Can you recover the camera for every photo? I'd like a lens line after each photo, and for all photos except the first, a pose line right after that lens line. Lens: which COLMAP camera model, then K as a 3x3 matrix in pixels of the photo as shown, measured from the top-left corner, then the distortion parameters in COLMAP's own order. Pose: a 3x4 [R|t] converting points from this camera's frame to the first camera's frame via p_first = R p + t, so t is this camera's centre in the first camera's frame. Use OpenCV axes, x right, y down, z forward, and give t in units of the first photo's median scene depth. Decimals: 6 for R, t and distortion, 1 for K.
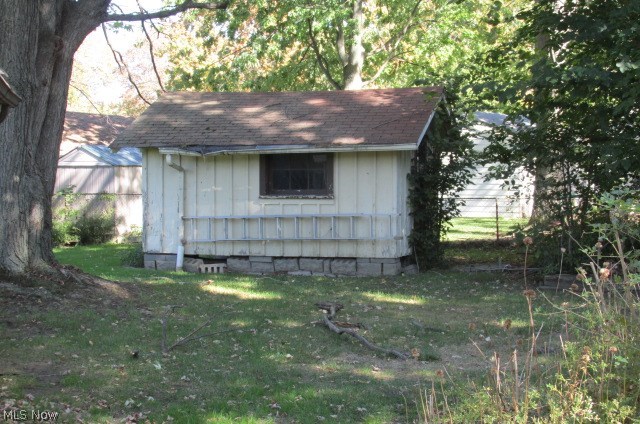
lens RADIAL K [[1104.4, 0, 320.3], [0, 1104.4, 212.2], [0, 0, 1]] dist [-0.029867, 0.000000]
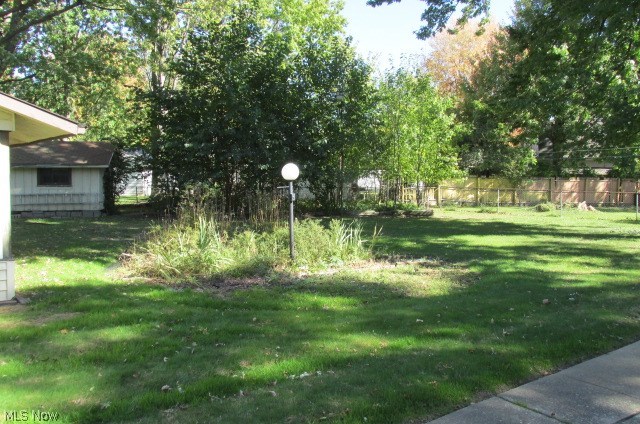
lens RADIAL K [[528.1, 0, 320.4], [0, 528.1, 210.9], [0, 0, 1]] dist [-0.053378, 0.005213]
pose [[0.869243, -0.019122, 0.494016, -0.079802], [0.000928, 0.999313, 0.037049, -0.000801], [-0.494385, -0.031746, 0.868663, -0.277646]]
